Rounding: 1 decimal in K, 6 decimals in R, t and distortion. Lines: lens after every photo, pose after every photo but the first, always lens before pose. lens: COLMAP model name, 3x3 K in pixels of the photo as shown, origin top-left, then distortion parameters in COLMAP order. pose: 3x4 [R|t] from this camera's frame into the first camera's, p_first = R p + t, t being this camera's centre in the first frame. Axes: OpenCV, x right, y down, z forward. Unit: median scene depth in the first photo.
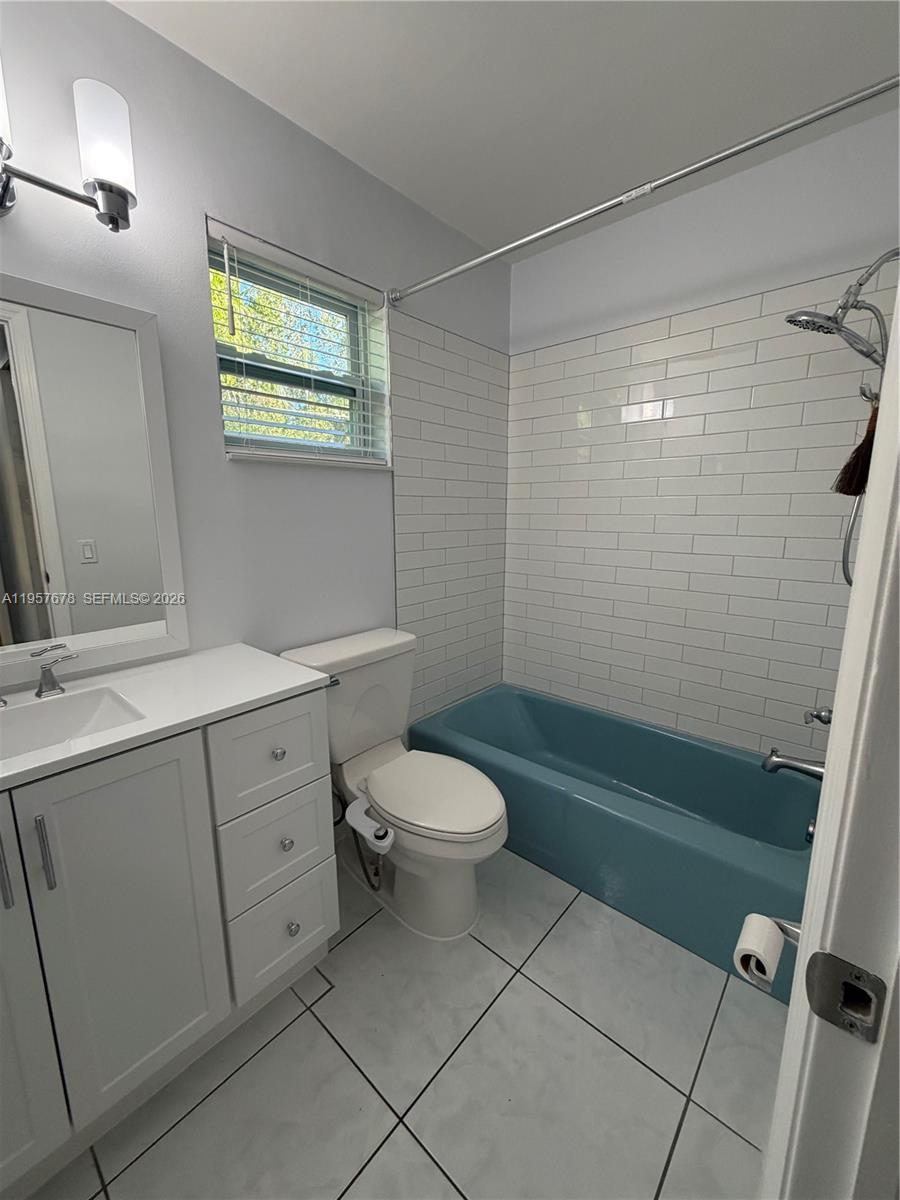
lens RADIAL K [[479.2, 0, 450.0], [0, 479.2, 600.0], [0, 0, 1]] dist [-0.000784, 0.000210]
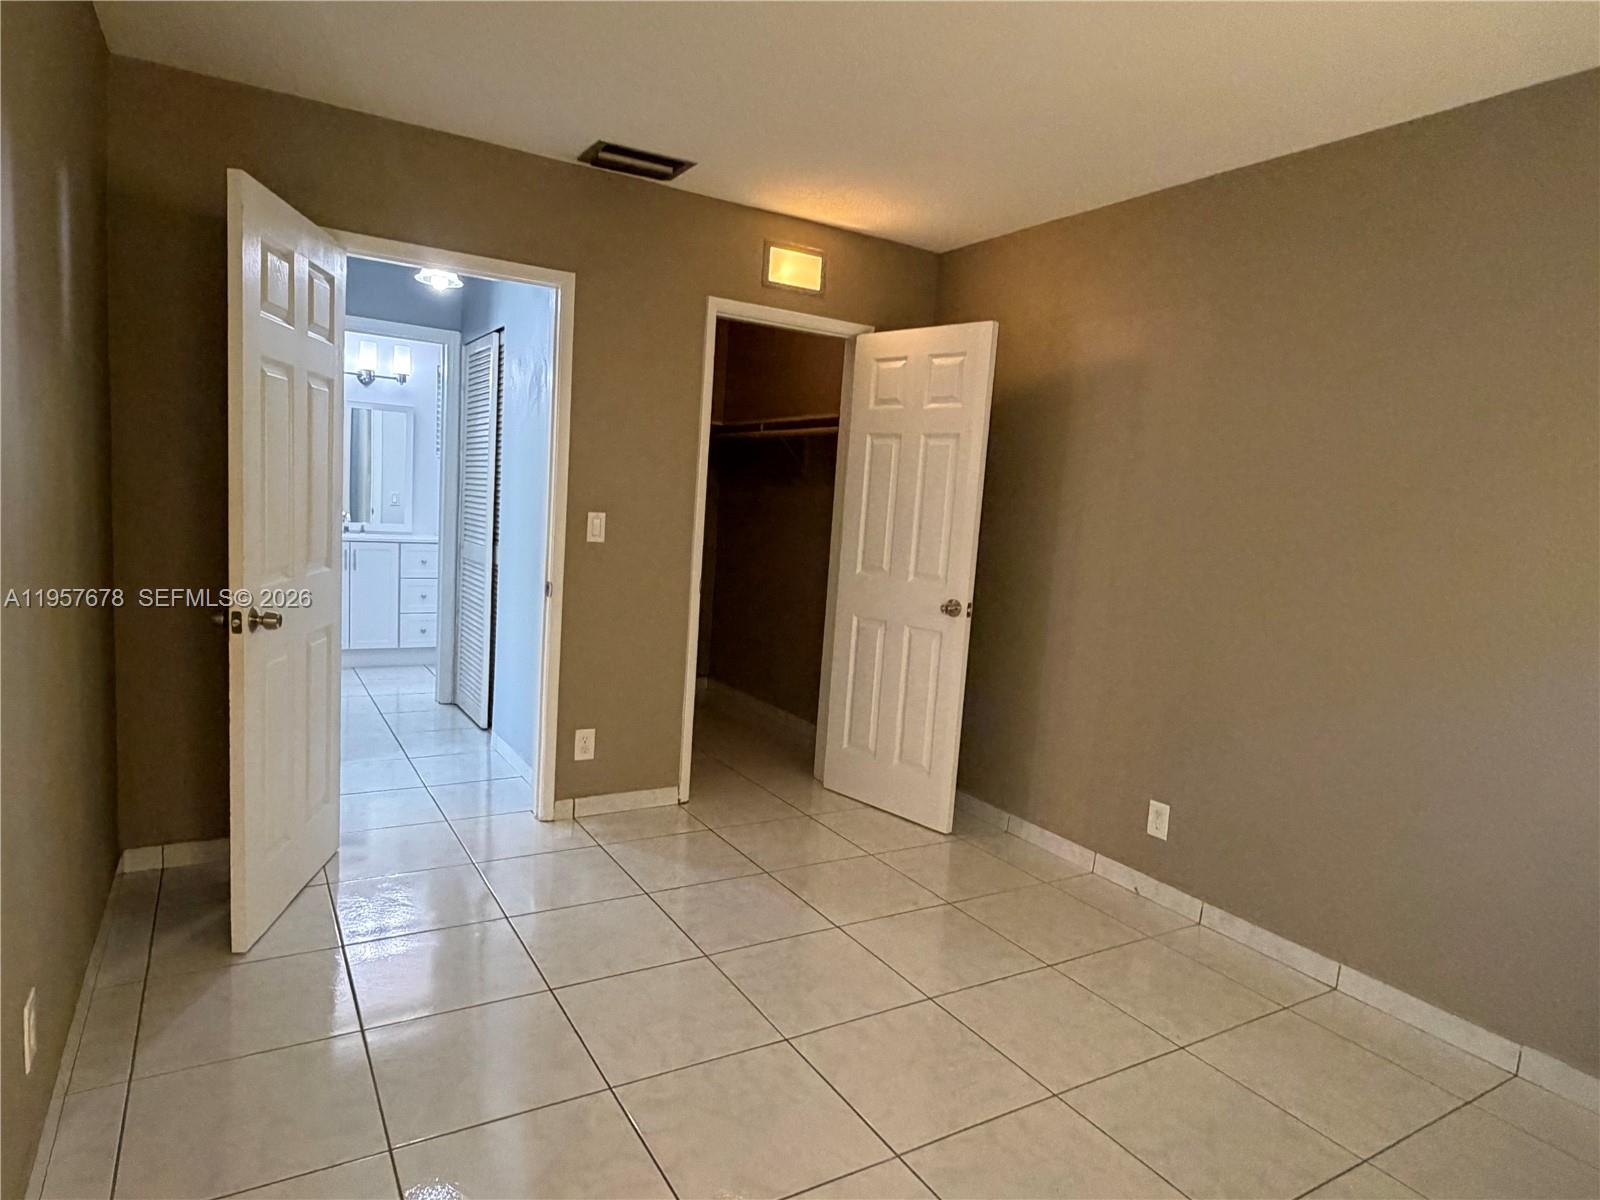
lens RADIAL K [[934.0, 0, 793.2], [0, 934.0, 605.9], [0, 0, 1]] dist [0.003827, 0.001037]
pose [[0.952566, 0.100163, -0.287378, 3.414425], [-0.122510, 0.990602, -0.060815, 0.663191], [0.278586, 0.093137, 0.955885, -3.748653]]
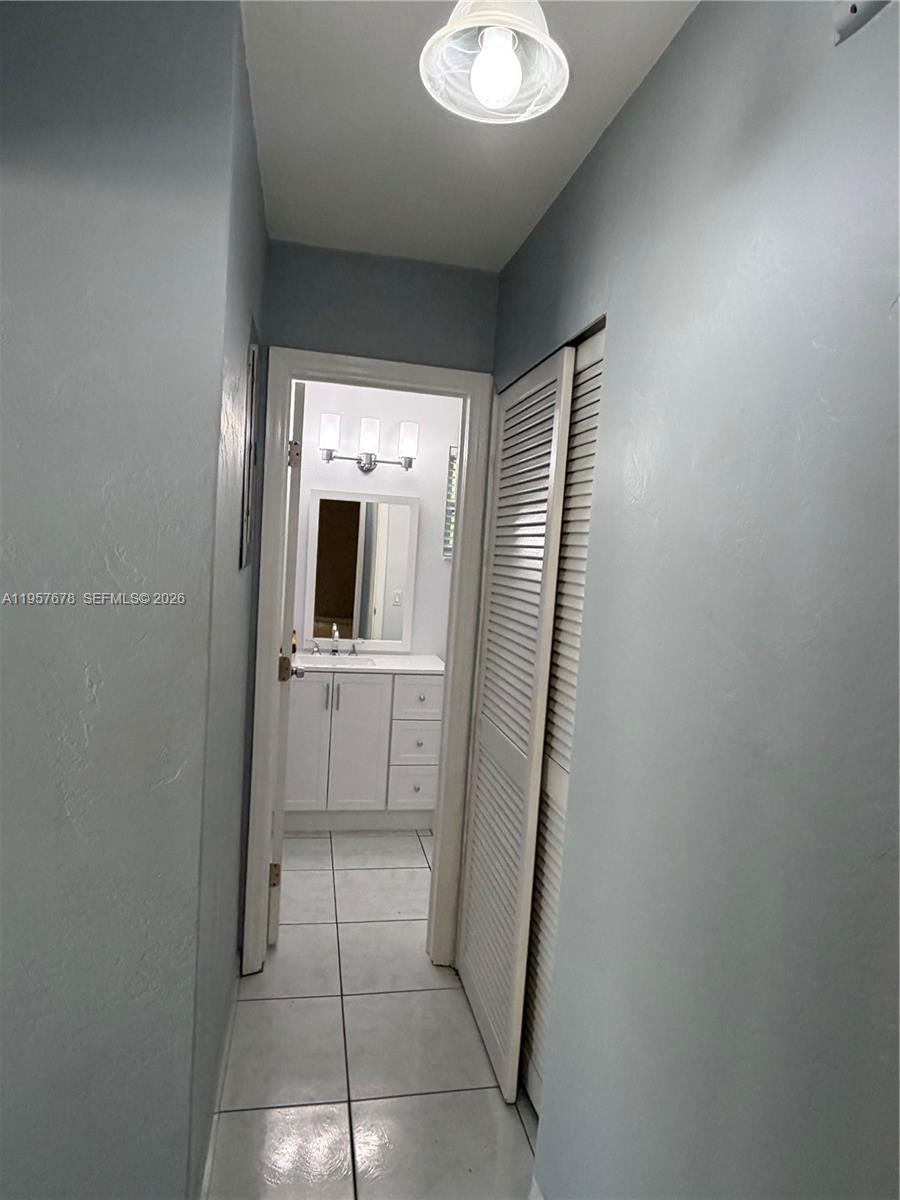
lens RADIAL K [[700.5, 0, 450.0], [0, 700.5, 600.0], [0, 0, 1]] dist [0.003827, 0.001037]
pose [[0.796308, 0.103752, -0.595927, 1.597719], [-0.178756, 0.981543, -0.067975, 0.074574], [0.577875, 0.160654, 0.800157, -1.553245]]
